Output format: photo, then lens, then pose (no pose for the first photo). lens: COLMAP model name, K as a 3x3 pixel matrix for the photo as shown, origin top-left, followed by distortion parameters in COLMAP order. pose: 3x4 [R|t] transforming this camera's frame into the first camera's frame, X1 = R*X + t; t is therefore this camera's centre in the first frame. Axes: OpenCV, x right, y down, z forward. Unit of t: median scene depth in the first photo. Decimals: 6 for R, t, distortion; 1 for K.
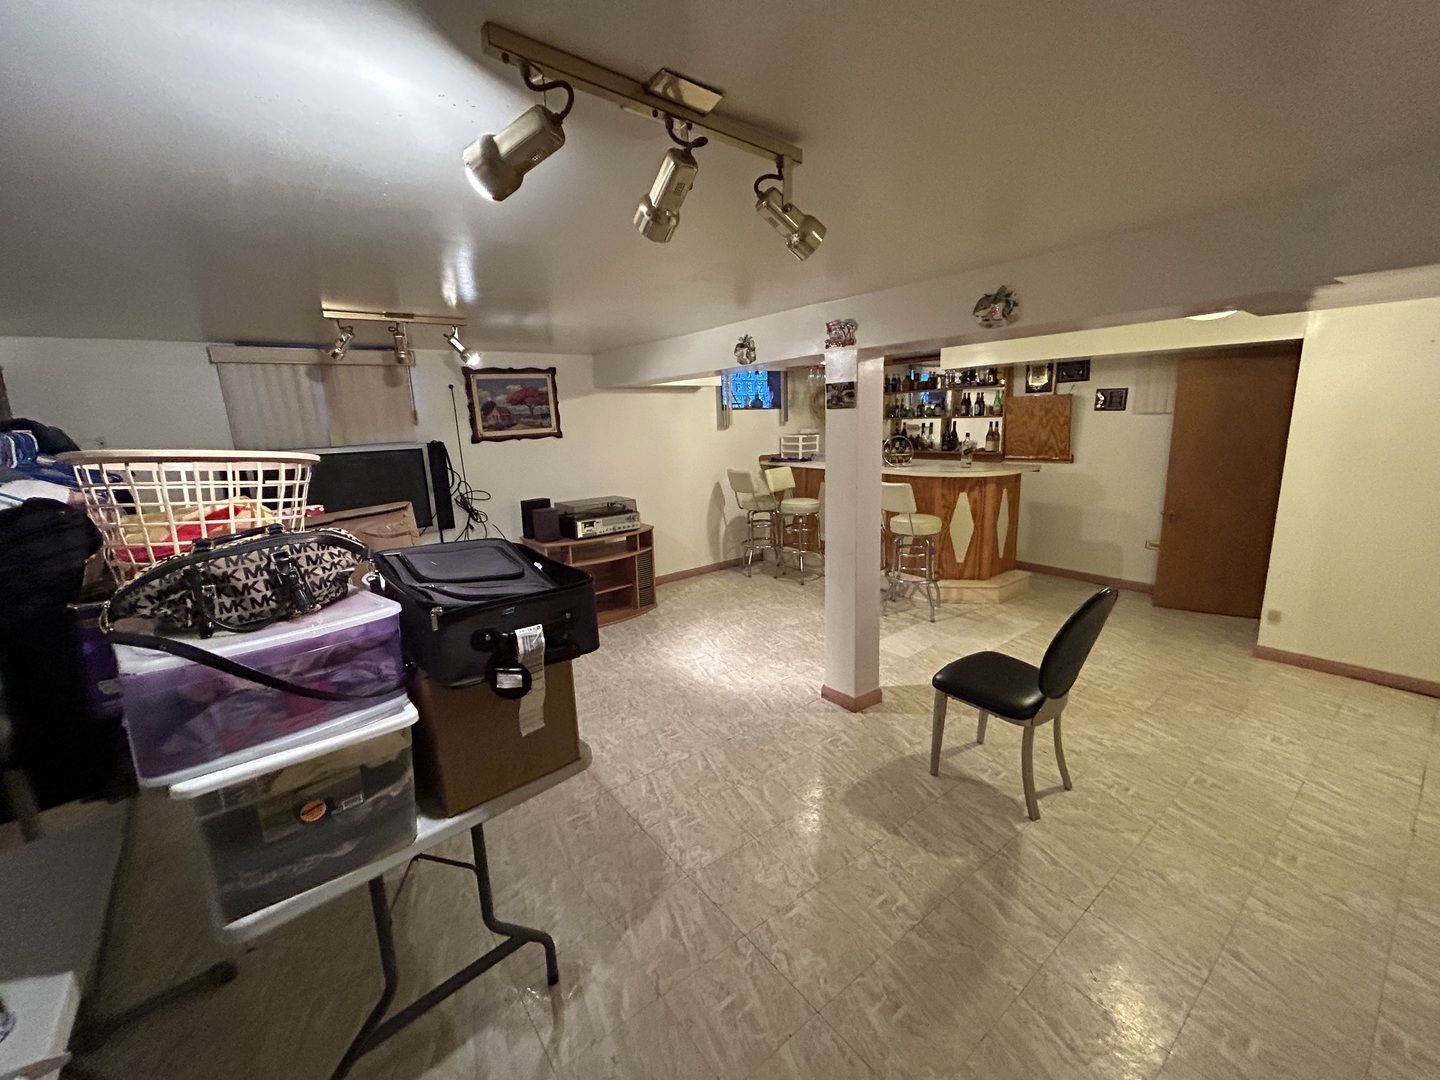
lens RADIAL K [[584.5, 0, 717.7], [0, 584.5, 539.6], [0, 0, 1]] dist [-0.001702, 0.000350]
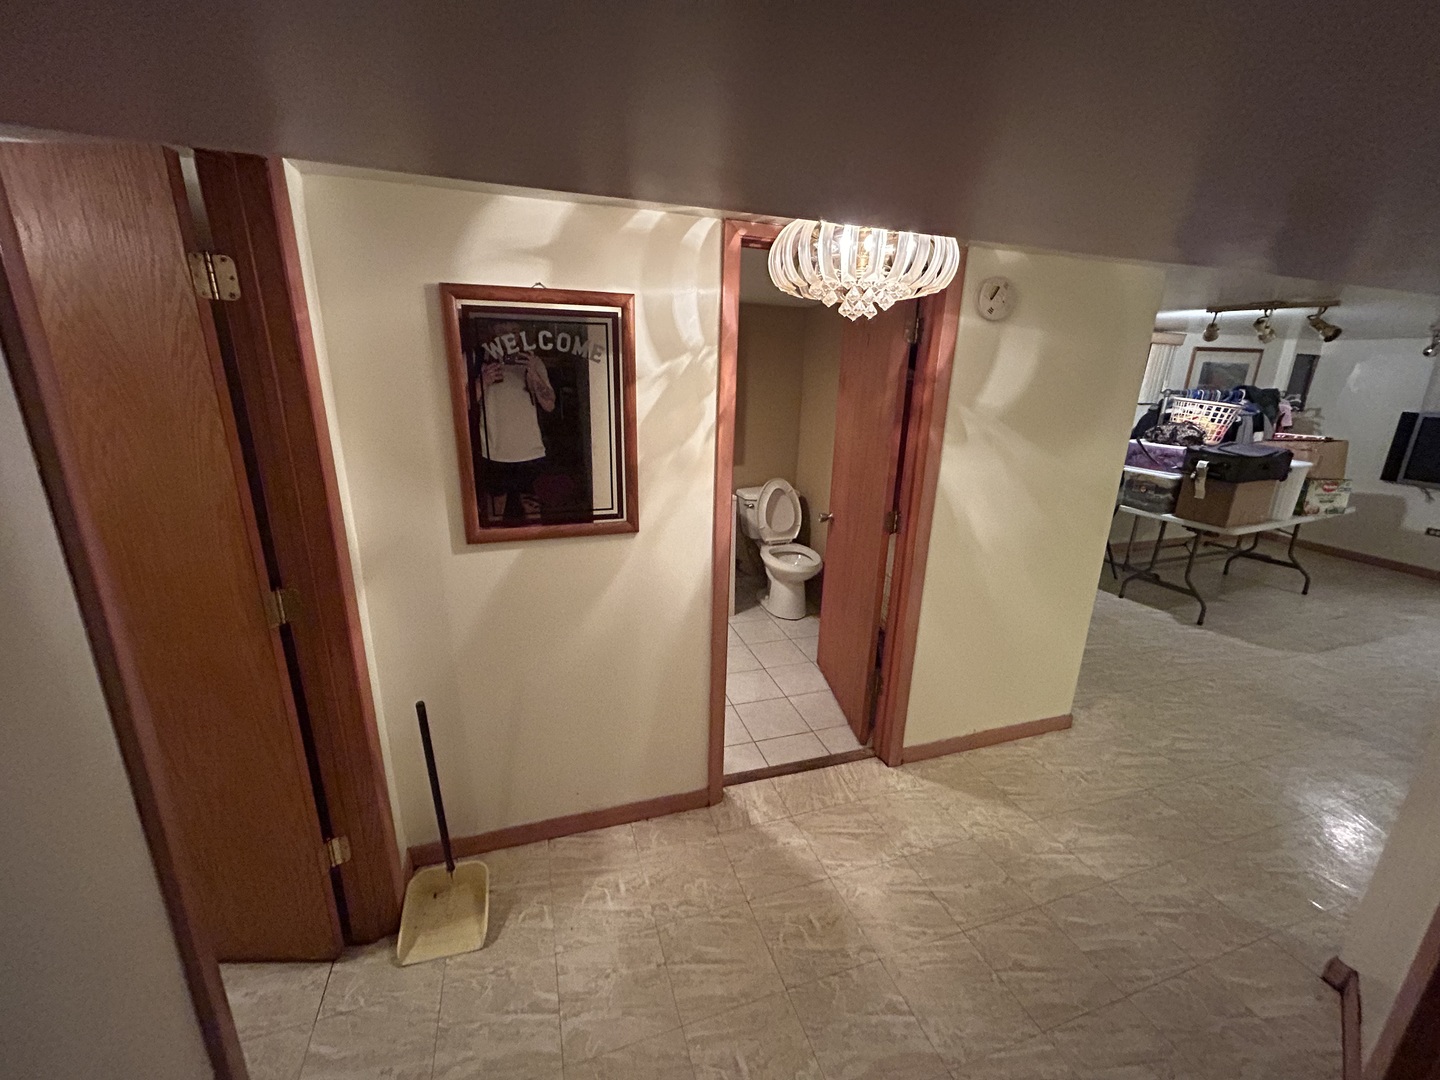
lens RADIAL K [[584.5, 0, 718.7], [0, 584.5, 537.4], [0, 0, 1]] dist [-0.001702, 0.000350]
pose [[-0.329260, 0.286533, -0.899715, 0.888451], [-0.209331, 0.906986, 0.365455, -0.021165], [0.920743, 0.308668, -0.238654, -0.141655]]
